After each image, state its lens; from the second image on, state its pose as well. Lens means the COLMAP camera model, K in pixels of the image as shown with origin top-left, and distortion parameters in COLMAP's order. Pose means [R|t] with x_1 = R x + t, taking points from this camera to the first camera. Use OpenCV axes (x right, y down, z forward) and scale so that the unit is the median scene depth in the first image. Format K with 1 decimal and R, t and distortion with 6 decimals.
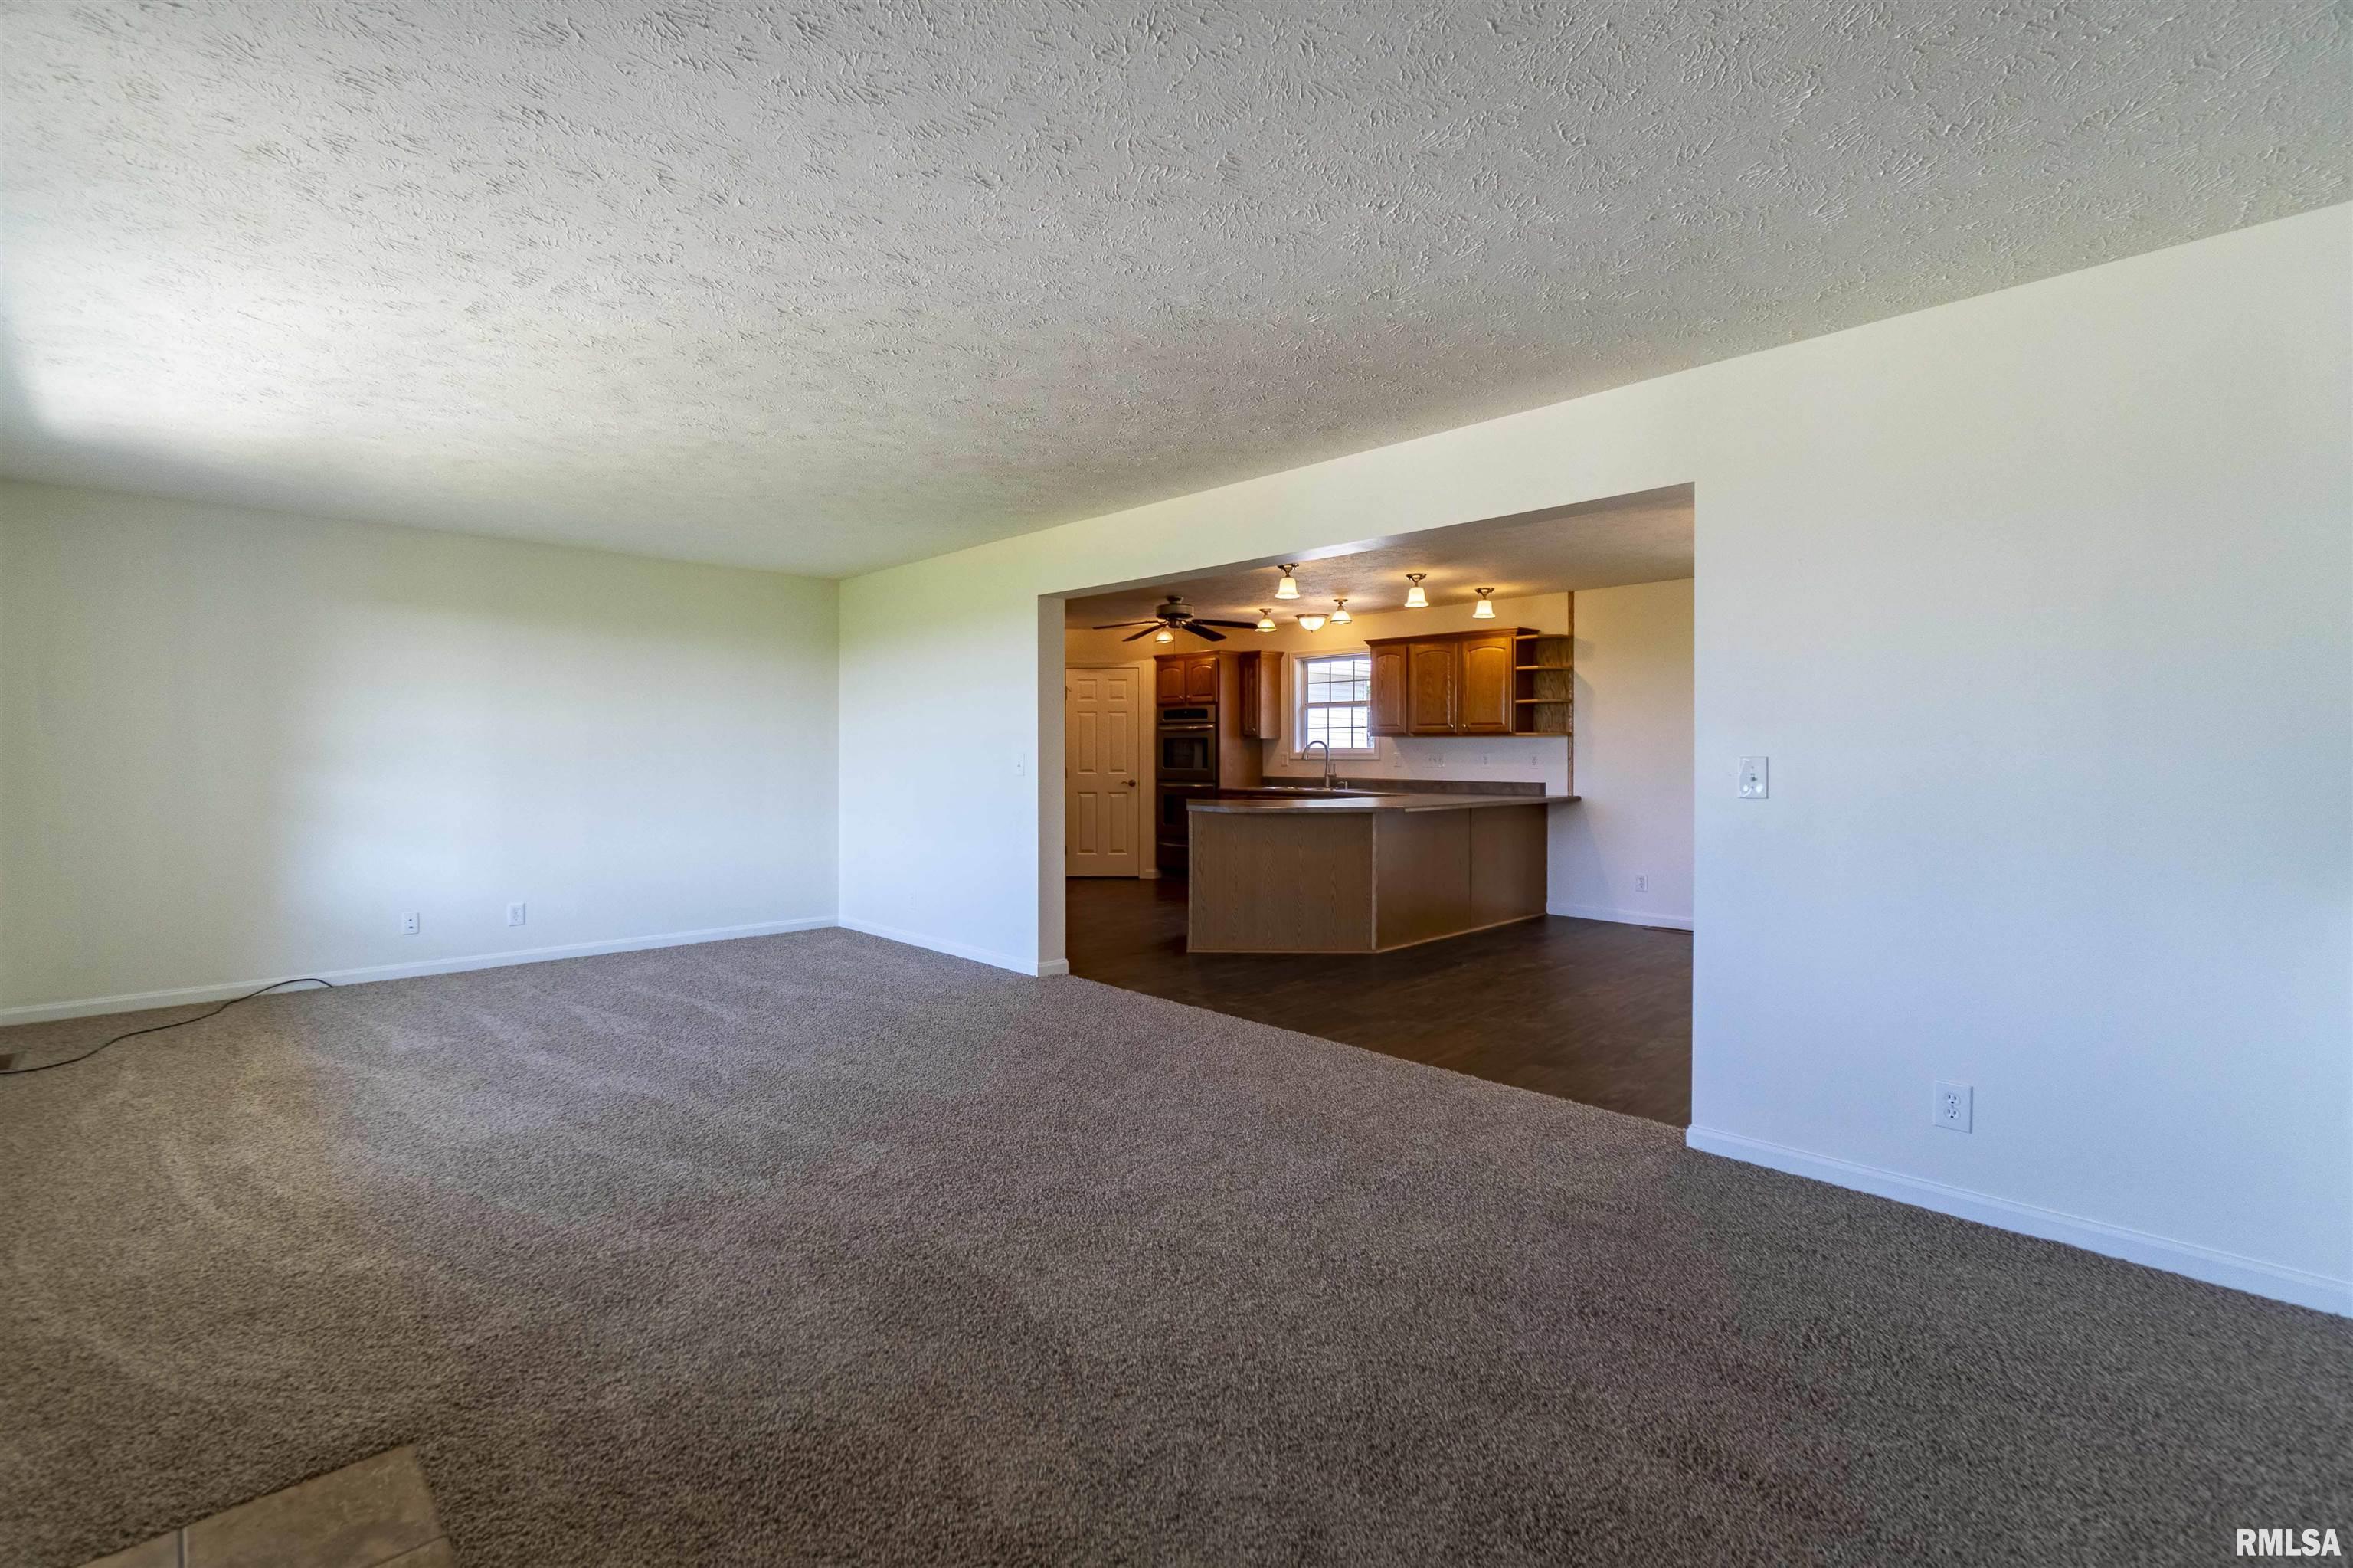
lens RADIAL K [[1025.8, 0, 1137.0], [0, 1025.8, 781.0], [0, 0, 1]] dist [-0.010083, 0.000088]
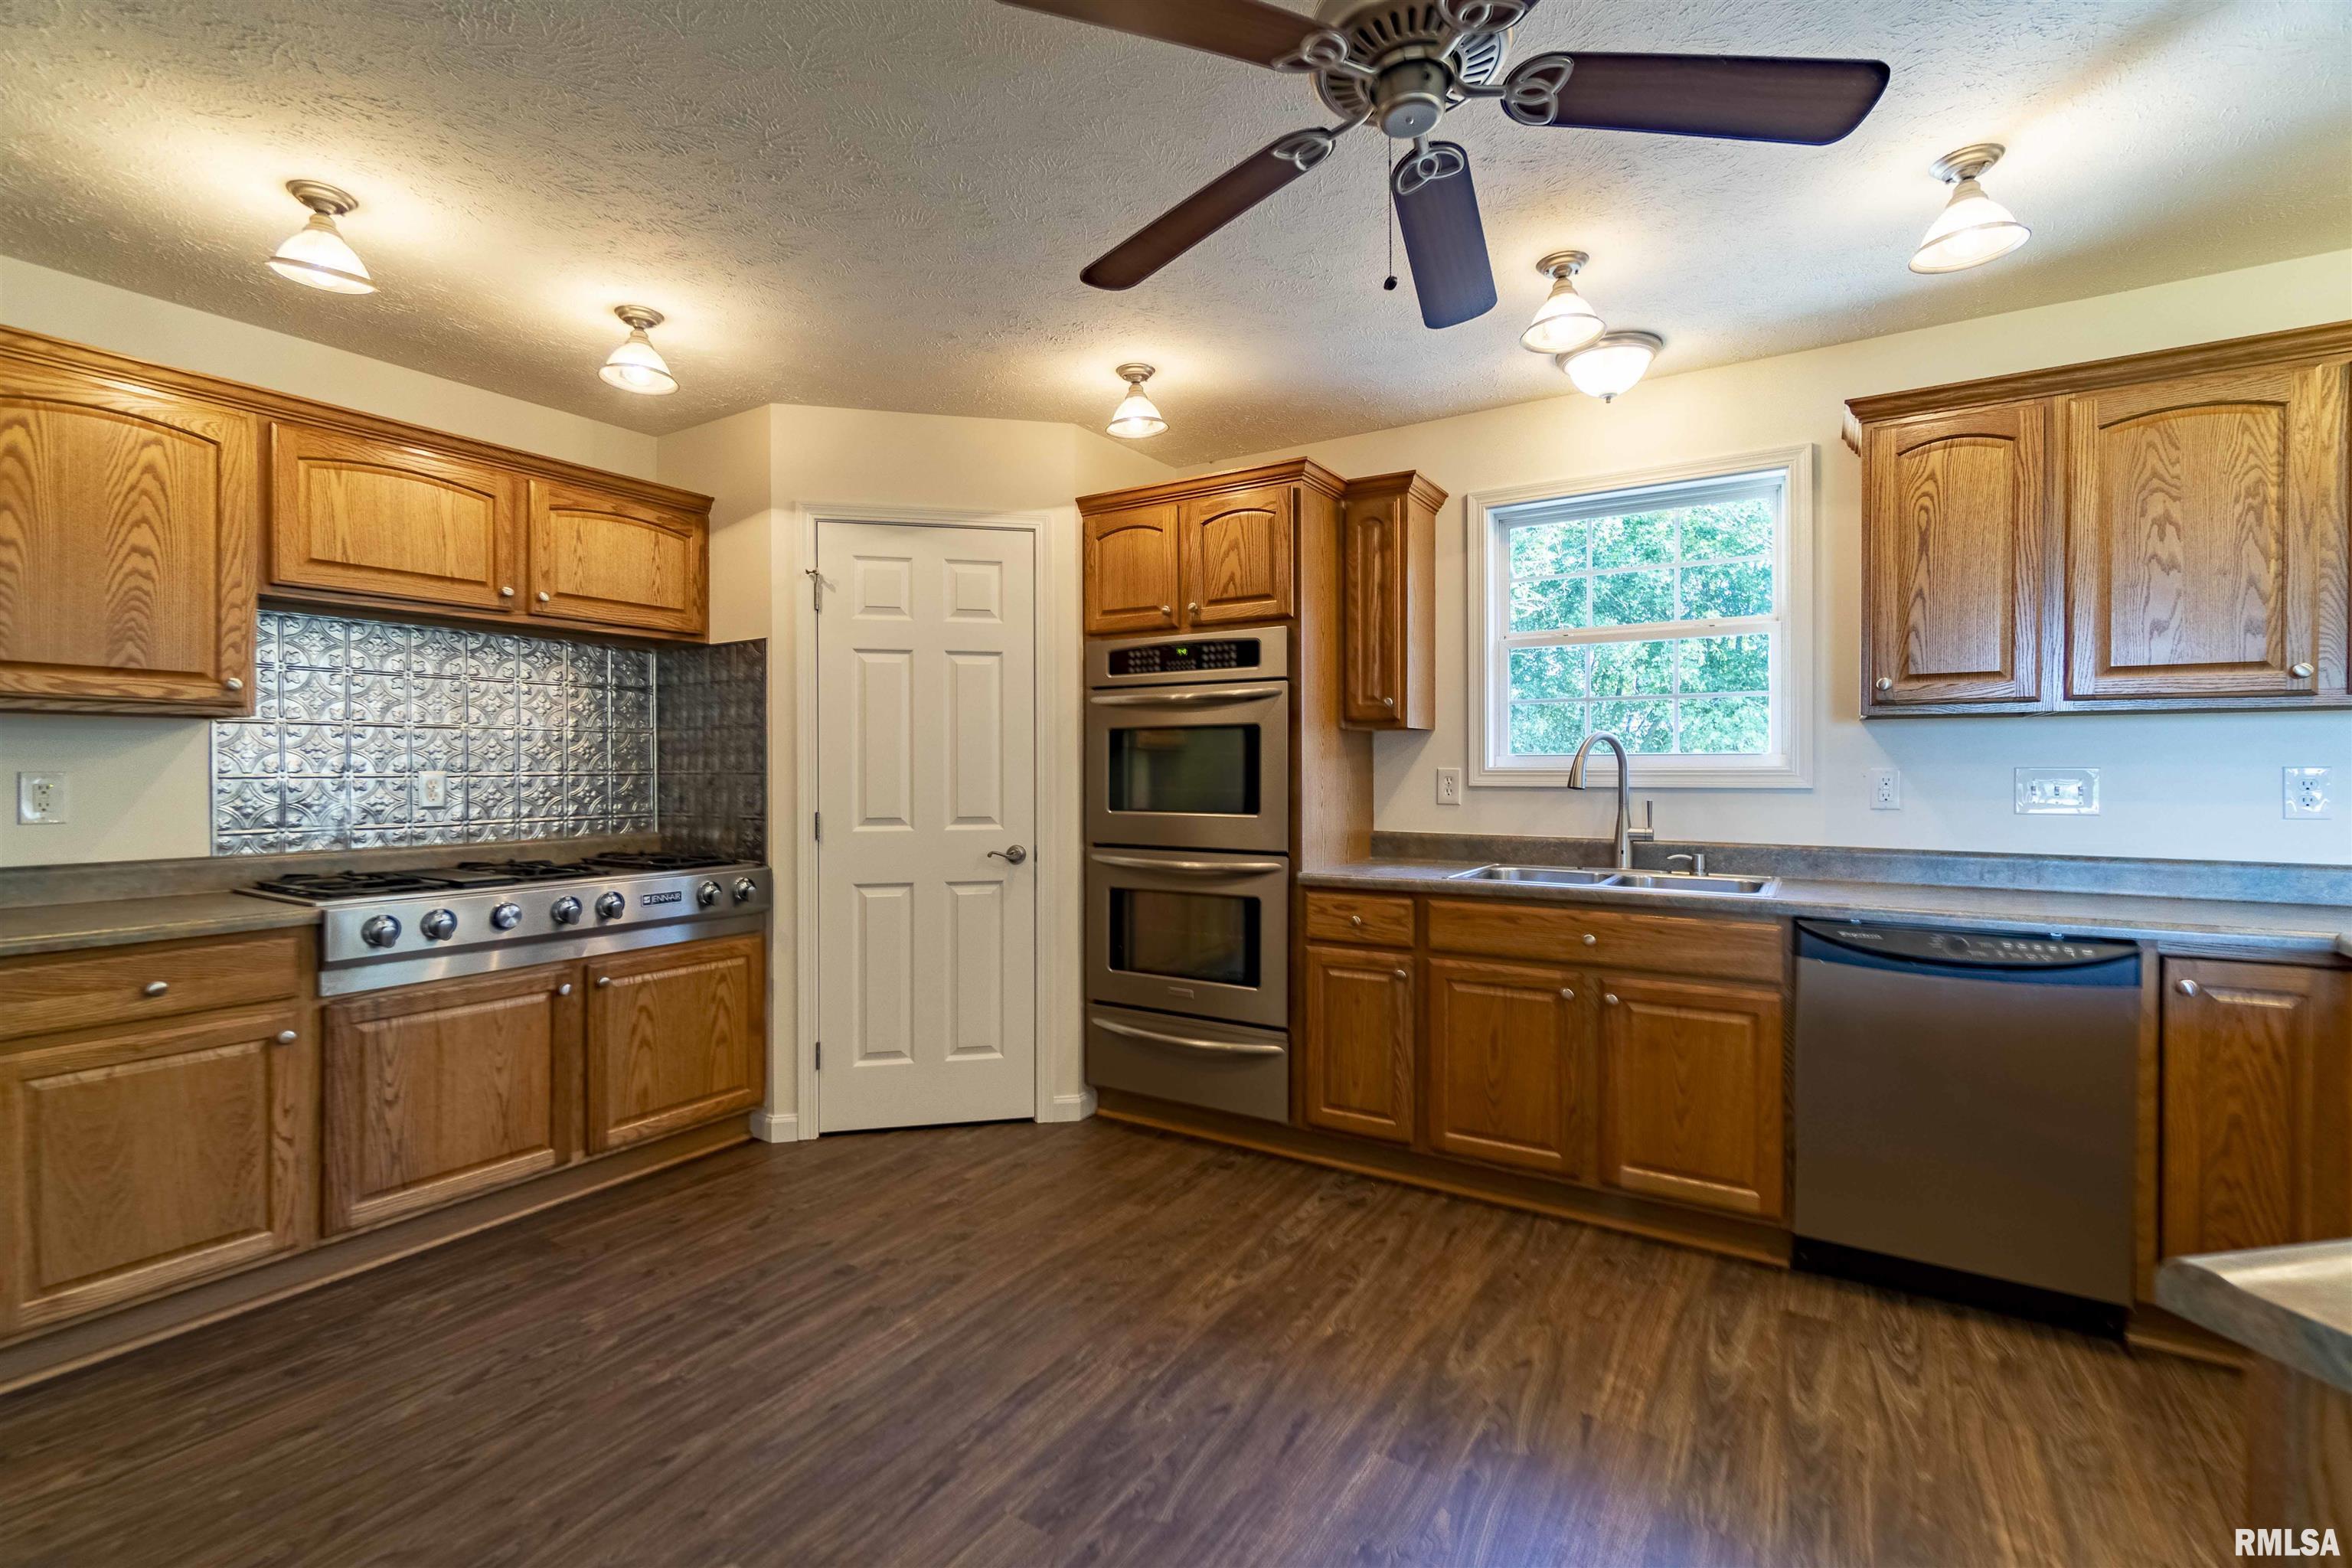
lens RADIAL K [[1029.0, 0, 1179.4], [0, 1029.0, 774.9], [0, 0, 1]] dist [-0.000691, 0.000427]
pose [[0.968727, 0.000127, 0.248130, -0.047266], [0.006209, 0.999674, -0.024752, -0.020442], [-0.248053, 0.025519, 0.968410, 0.807312]]
